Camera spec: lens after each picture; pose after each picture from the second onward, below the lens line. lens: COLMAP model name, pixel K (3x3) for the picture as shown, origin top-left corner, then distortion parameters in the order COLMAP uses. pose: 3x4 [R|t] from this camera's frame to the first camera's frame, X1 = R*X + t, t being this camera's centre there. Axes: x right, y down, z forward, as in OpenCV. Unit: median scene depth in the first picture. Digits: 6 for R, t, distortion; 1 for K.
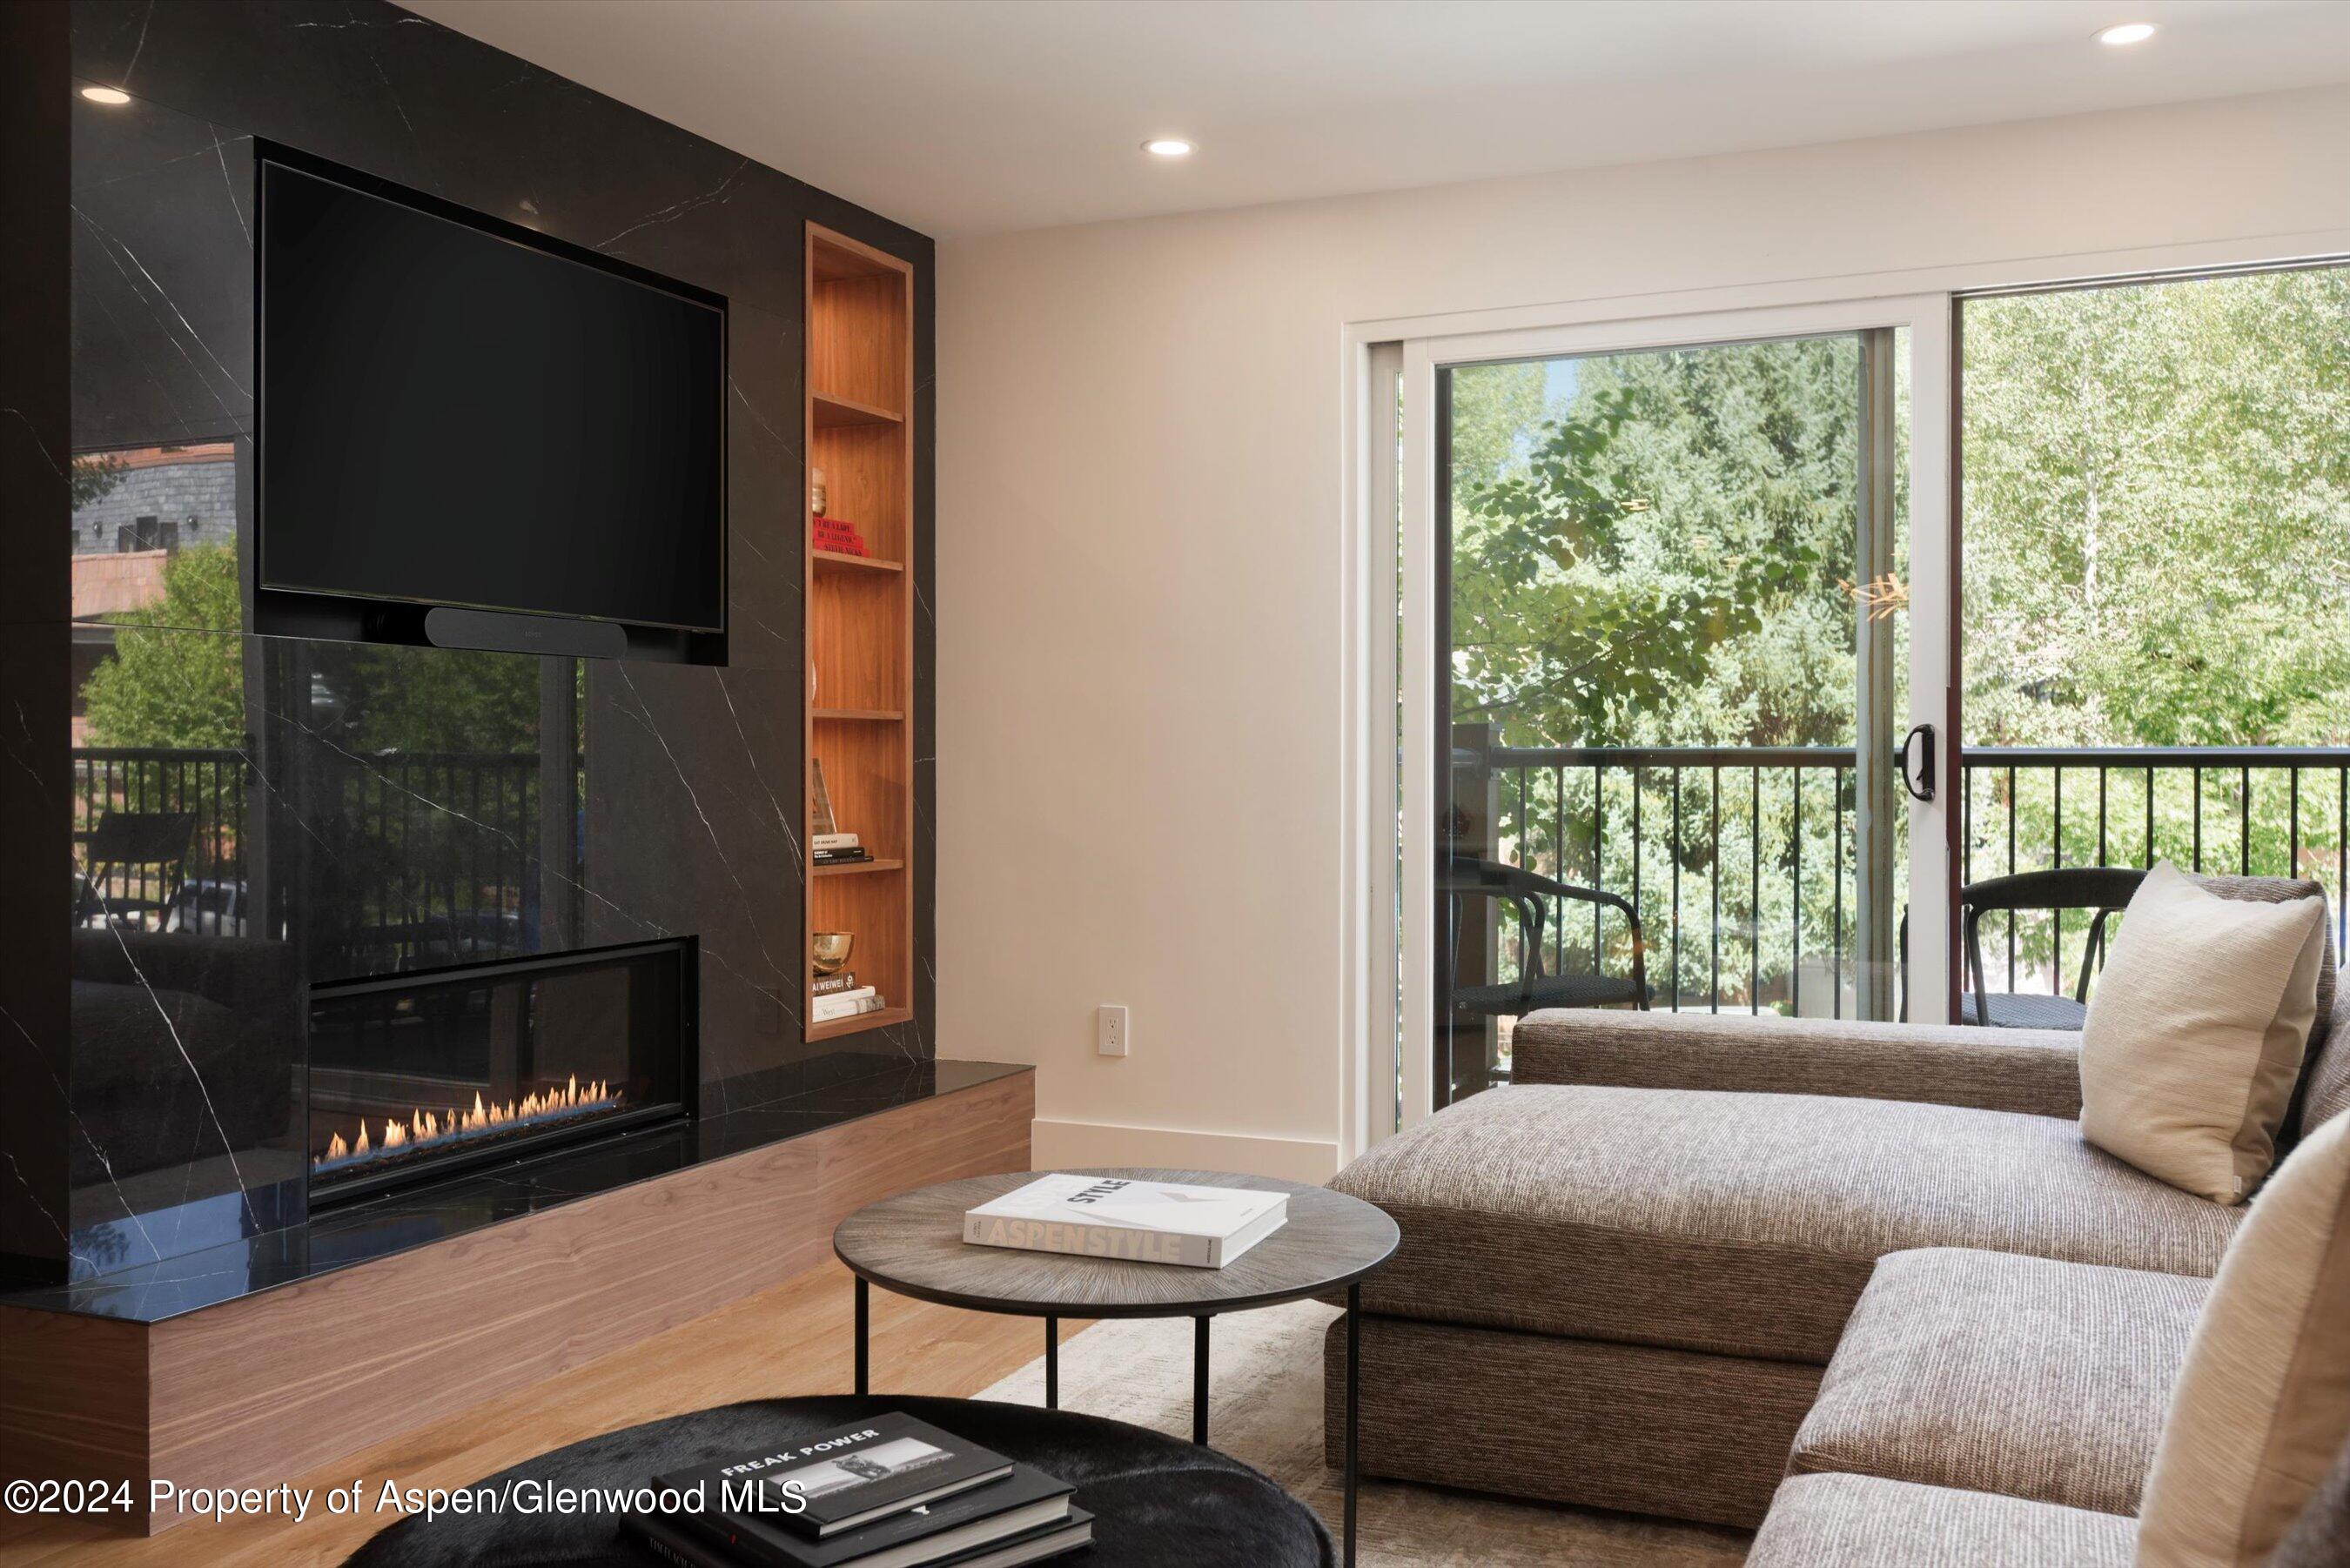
lens RADIAL K [[2083.8, 0, 1181.2], [0, 2083.8, 795.7], [0, 0, 1]] dist [-0.000871, 0.001495]
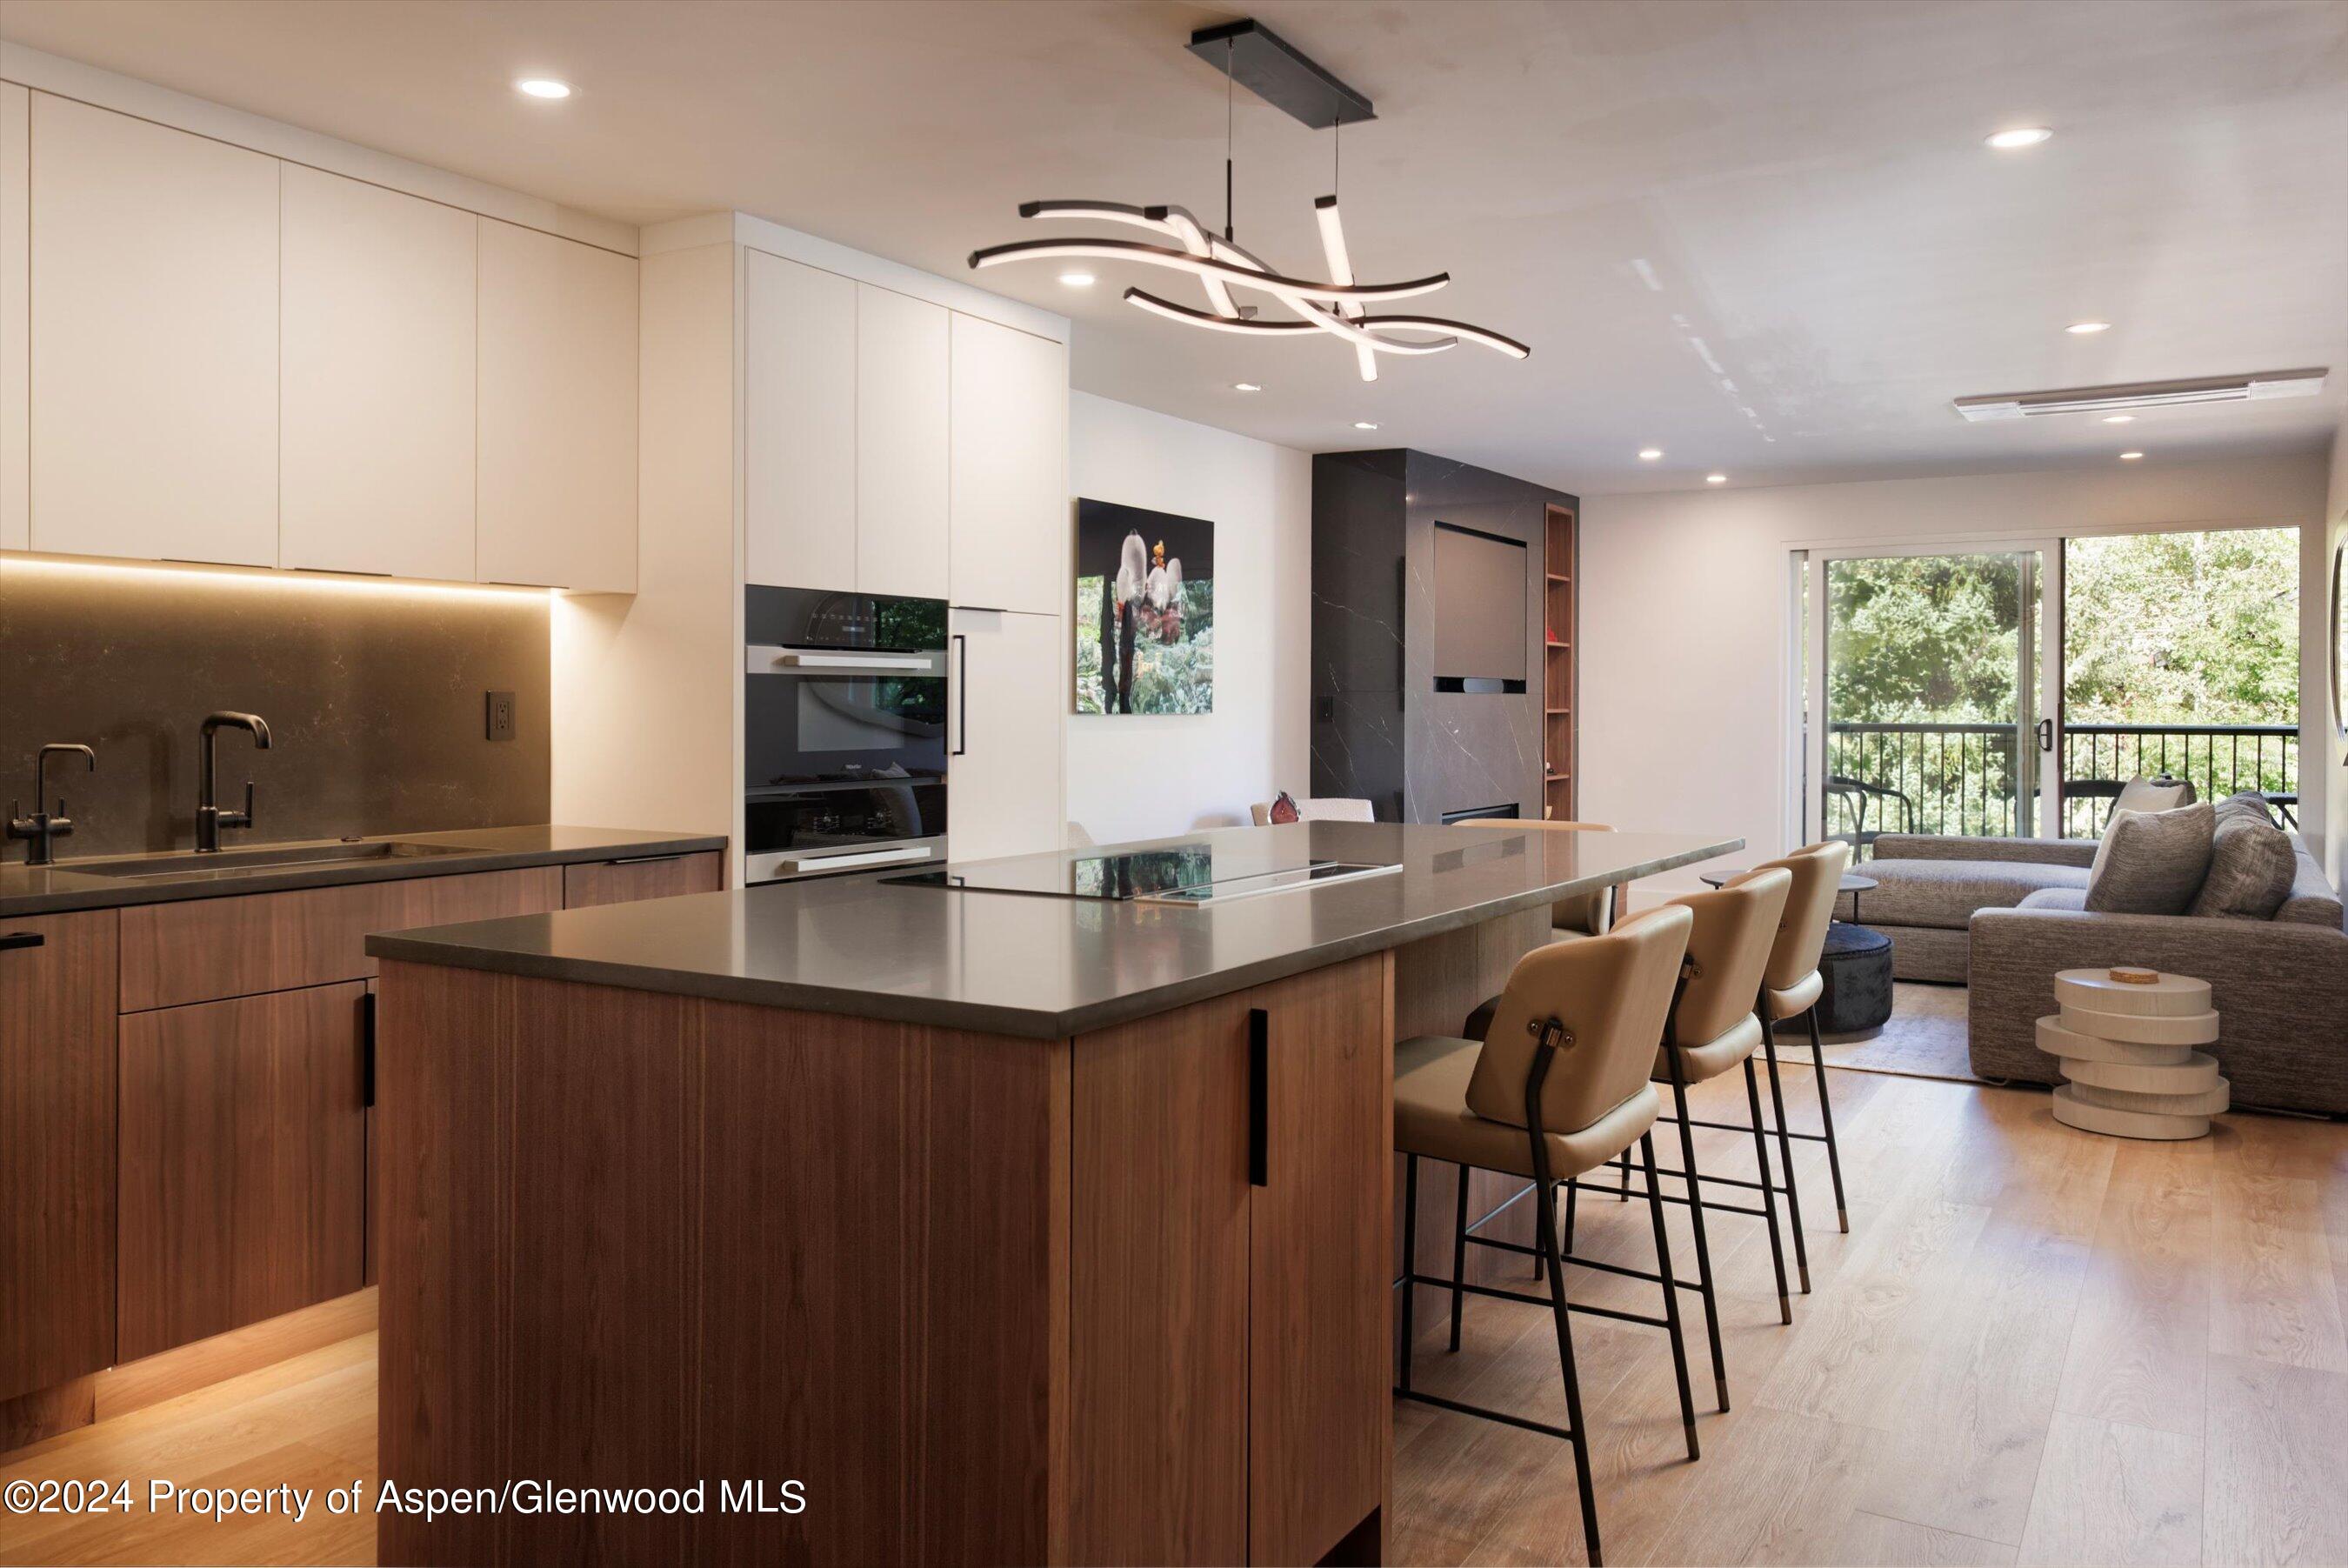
lens RADIAL K [[1696.3, 0, 1151.2], [0, 1696.3, 726.7], [0, 0, 1]] dist [-0.000060, -0.003139]
pose [[0.988625, 0.000967, -0.150398, -0.324300], [-0.001891, 0.999980, -0.005998, -0.008762], [0.150389, 0.006214, 0.988607, -0.950281]]
